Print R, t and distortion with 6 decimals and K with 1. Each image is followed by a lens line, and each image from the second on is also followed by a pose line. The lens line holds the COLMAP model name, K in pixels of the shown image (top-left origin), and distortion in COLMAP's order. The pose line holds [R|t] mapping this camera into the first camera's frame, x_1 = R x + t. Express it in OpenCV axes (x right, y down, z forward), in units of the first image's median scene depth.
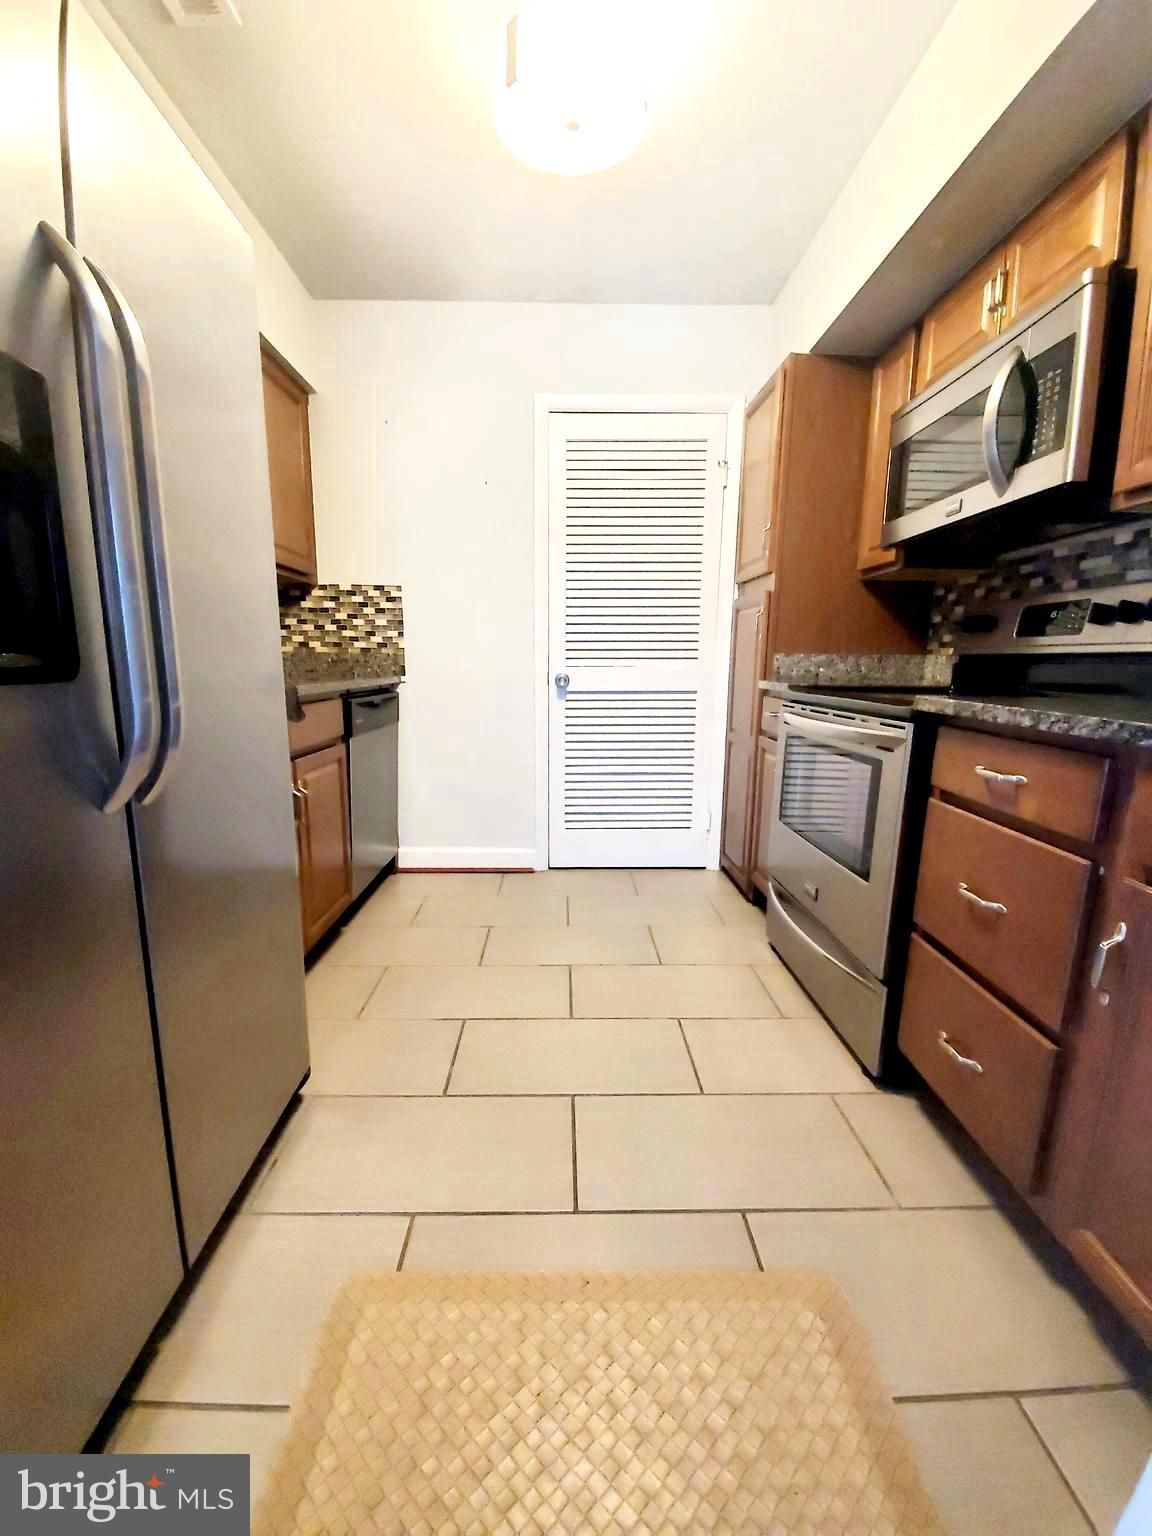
lens RADIAL K [[609.7, 0, 567.1], [0, 609.7, 768.4], [0, 0, 1]] dist [-0.001789, -0.001765]
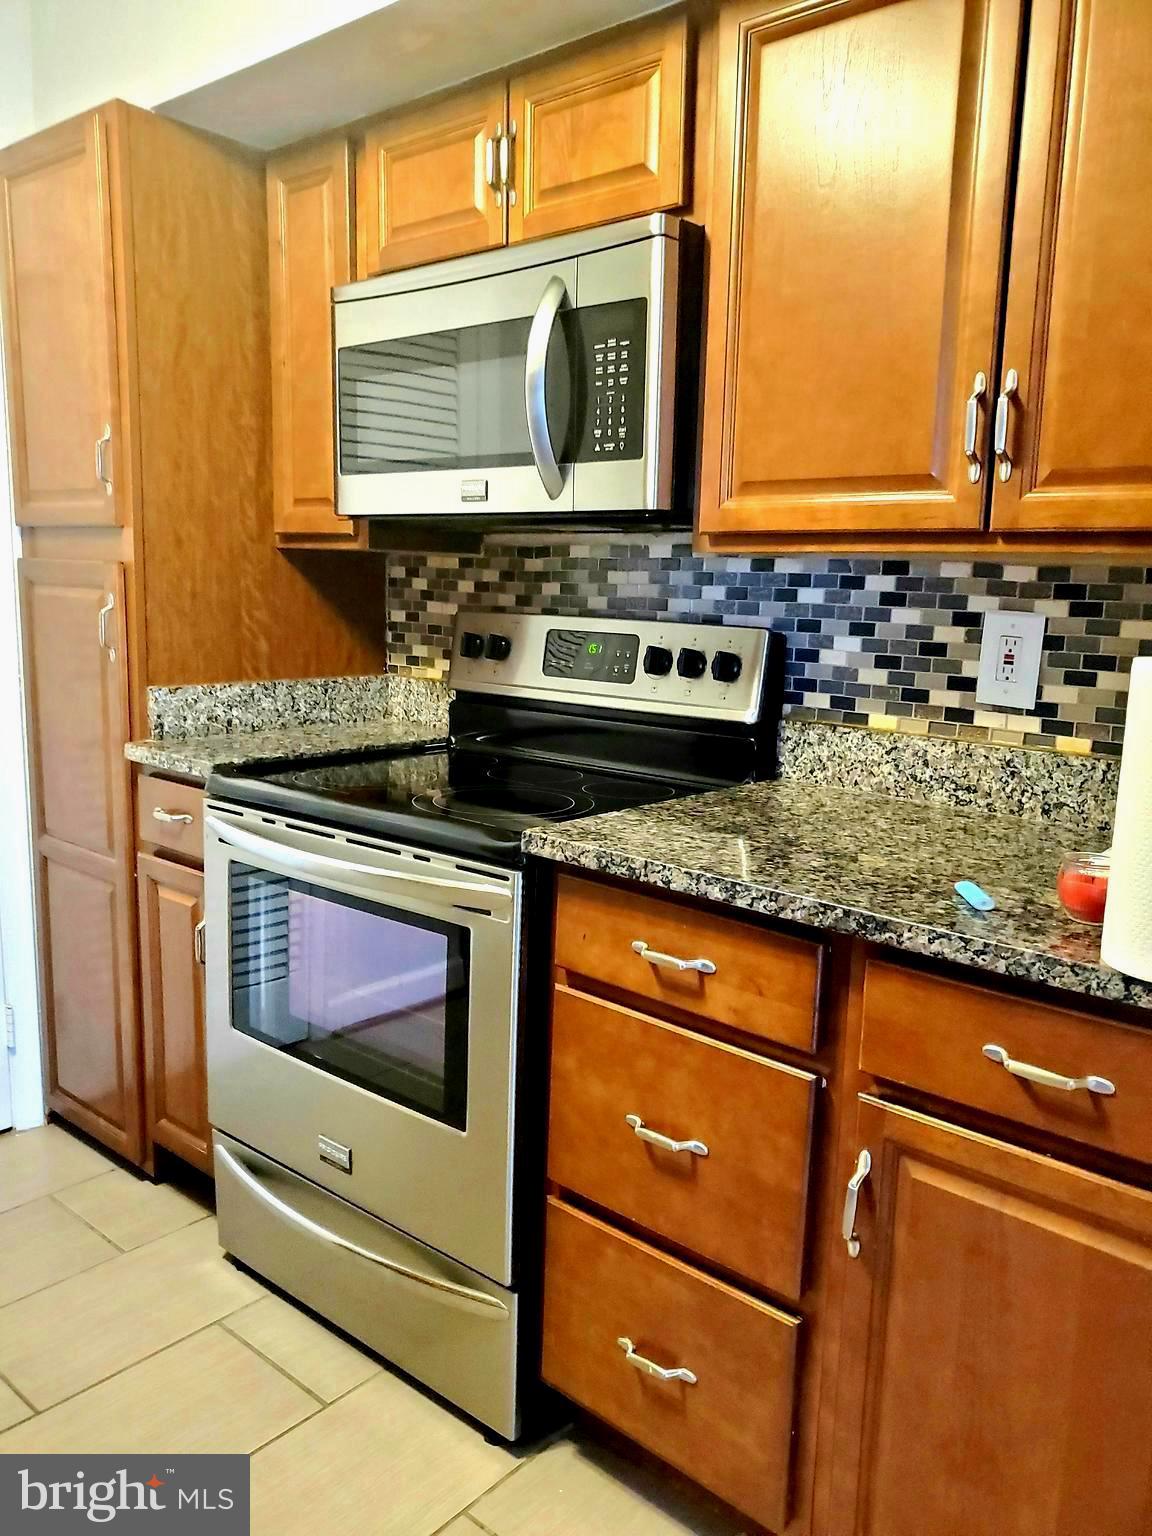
lens RADIAL K [[1190.8, 0, 579.5], [0, 1190.8, 765.3], [0, 0, 1]] dist [0.033442, -0.003726]
pose [[0.658261, -0.121119, 0.742982, -0.252551], [0.111728, 0.991760, 0.062687, -0.223217], [-0.744452, 0.041747, 0.666369, 0.120421]]
